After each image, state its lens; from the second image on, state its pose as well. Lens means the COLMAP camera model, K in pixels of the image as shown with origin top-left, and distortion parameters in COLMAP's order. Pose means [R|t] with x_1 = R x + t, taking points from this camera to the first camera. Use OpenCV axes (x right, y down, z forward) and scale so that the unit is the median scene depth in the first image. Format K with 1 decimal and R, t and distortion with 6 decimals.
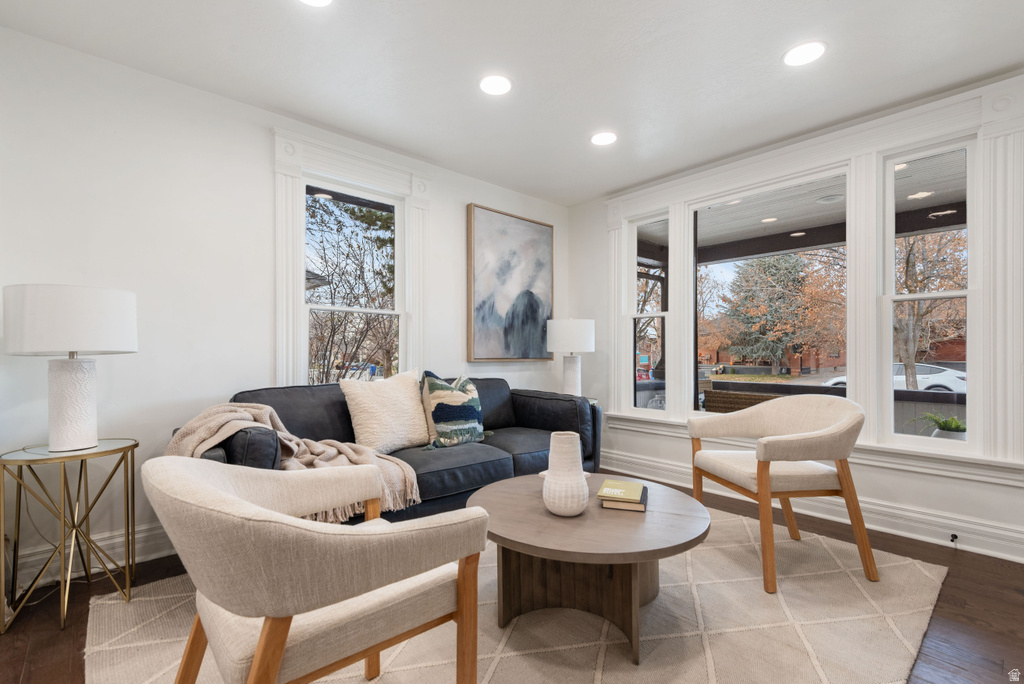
lens RADIAL K [[461.9, 0, 513.6], [0, 461.9, 353.4], [0, 0, 1]] dist [0.054472, -0.009239]
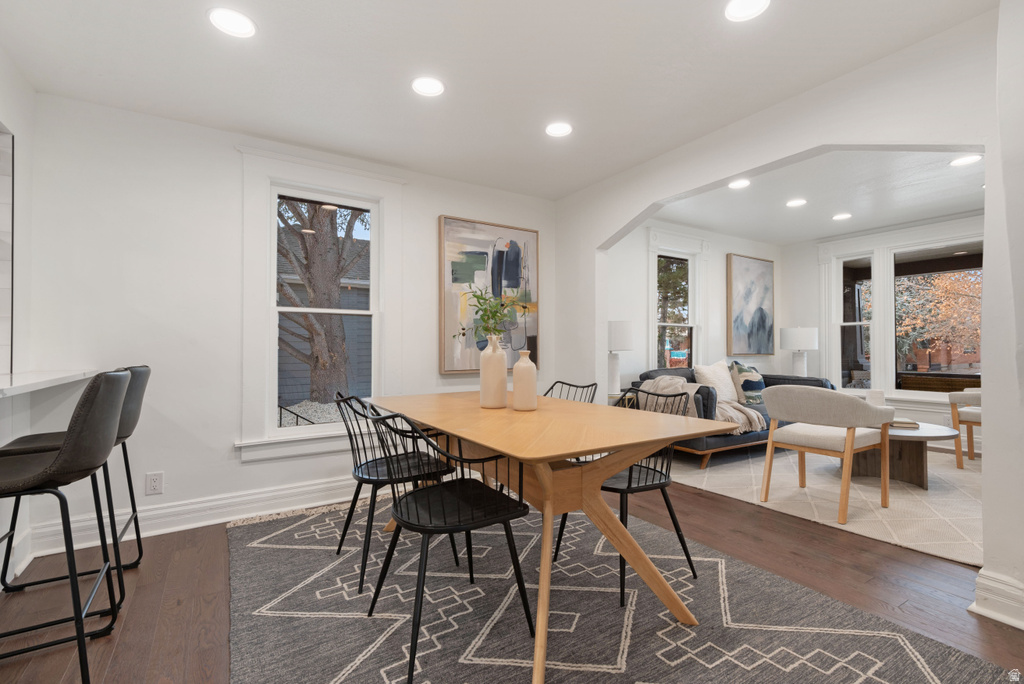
lens RADIAL K [[466.0, 0, 513.2], [0, 466.0, 345.9], [0, 0, 1]] dist [0.028579, -0.009641]
pose [[0.986795, -0.004479, -0.161913, -0.520375], [0.003096, 0.999957, -0.008794, -0.003885], [0.161946, 0.008176, 0.986766, -0.612524]]
